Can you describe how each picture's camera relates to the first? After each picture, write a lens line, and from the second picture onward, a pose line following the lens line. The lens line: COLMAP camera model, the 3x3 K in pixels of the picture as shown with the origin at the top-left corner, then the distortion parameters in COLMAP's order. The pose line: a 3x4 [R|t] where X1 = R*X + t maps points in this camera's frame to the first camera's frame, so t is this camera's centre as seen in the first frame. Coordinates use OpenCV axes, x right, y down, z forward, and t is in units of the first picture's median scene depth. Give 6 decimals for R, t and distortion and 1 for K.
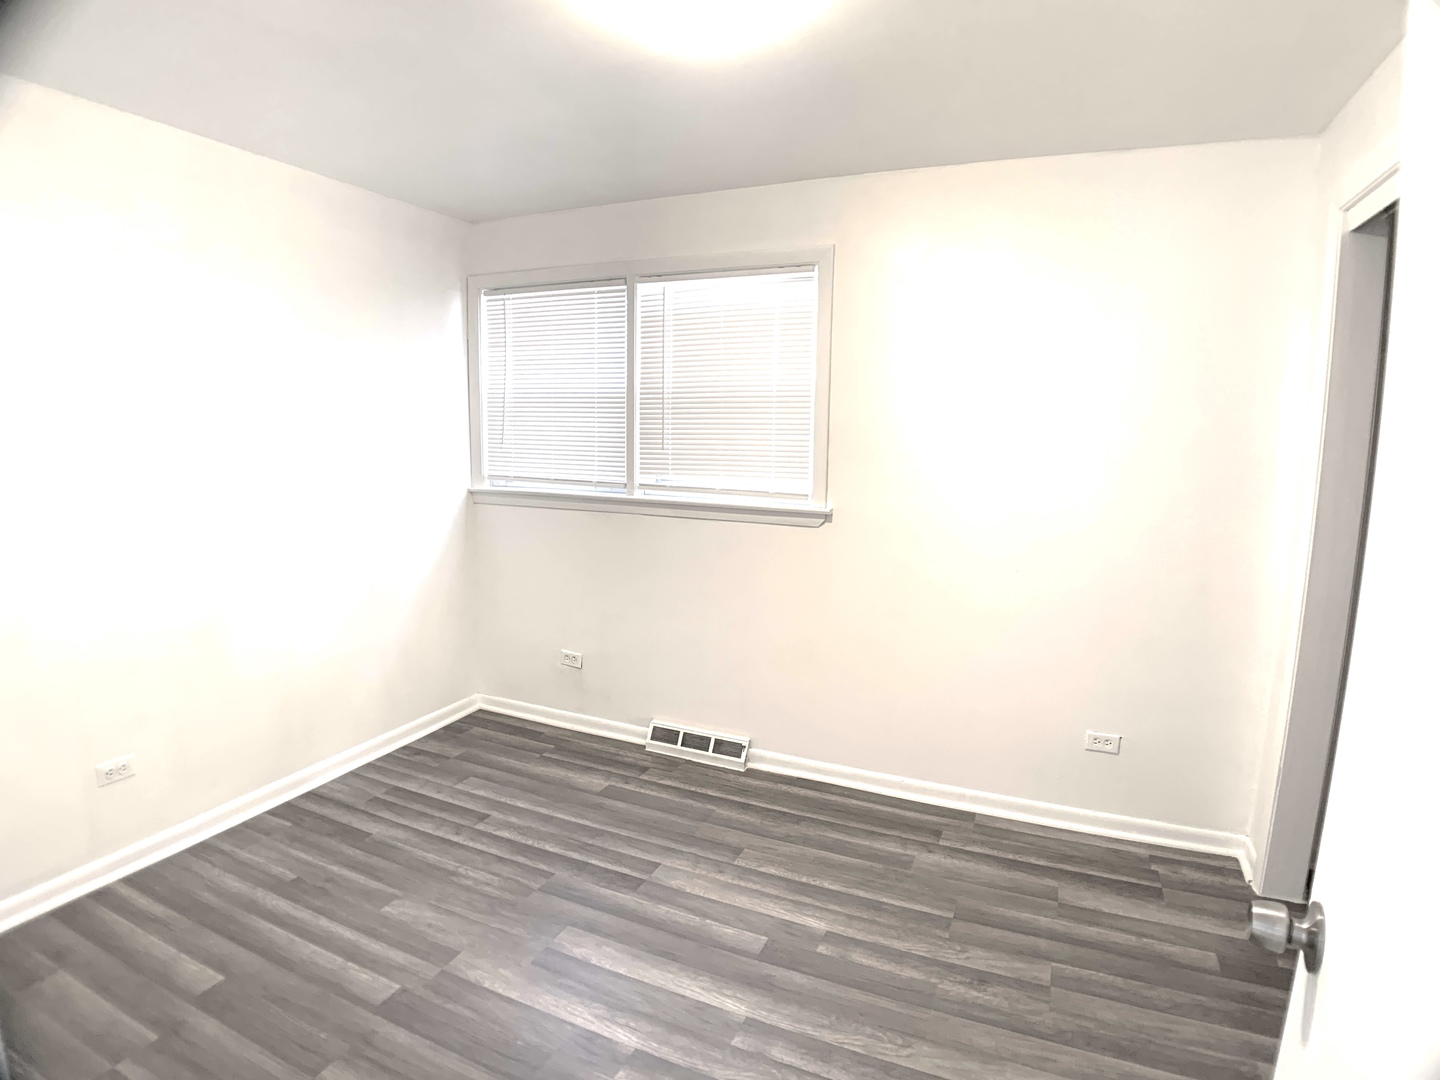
lens RADIAL K [[755.6, 0, 718.6], [0, 755.6, 531.3], [0, 0, 1]] dist [-0.079687, 0.004117]
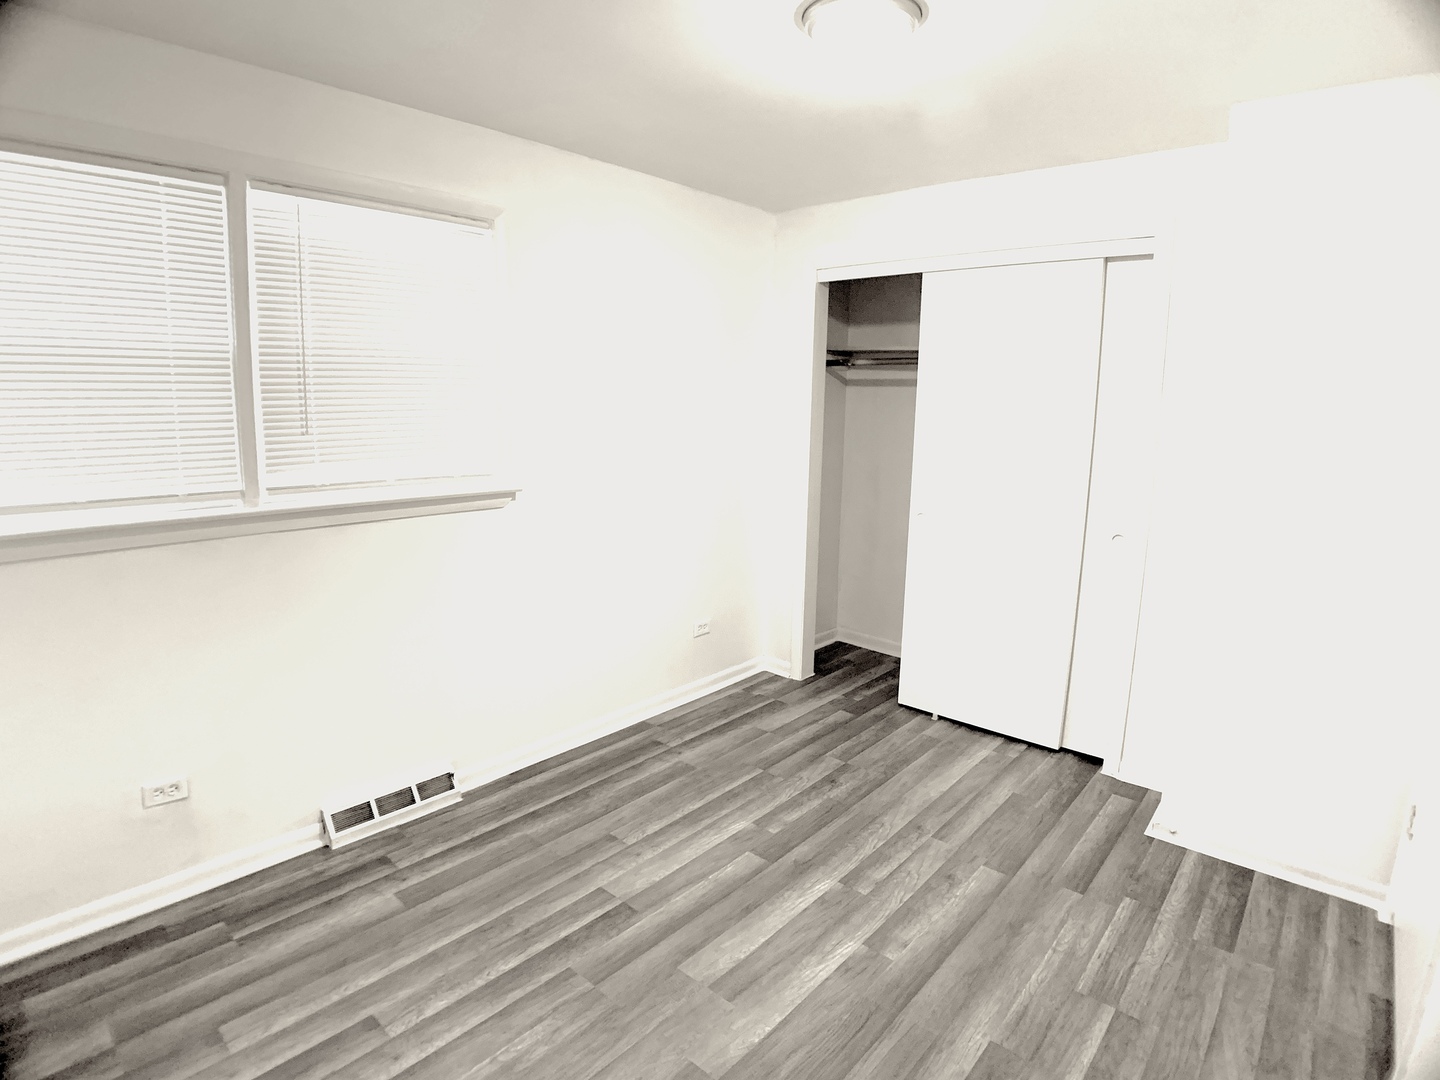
lens RADIAL K [[755.6, 0, 718.6], [0, 755.6, 531.3], [0, 0, 1]] dist [-0.079687, 0.004117]
pose [[0.312252, -0.175177, 0.933709, -0.754589], [0.122758, 0.982052, 0.143194, -0.086834], [-0.942035, 0.069907, 0.328152, 0.505111]]
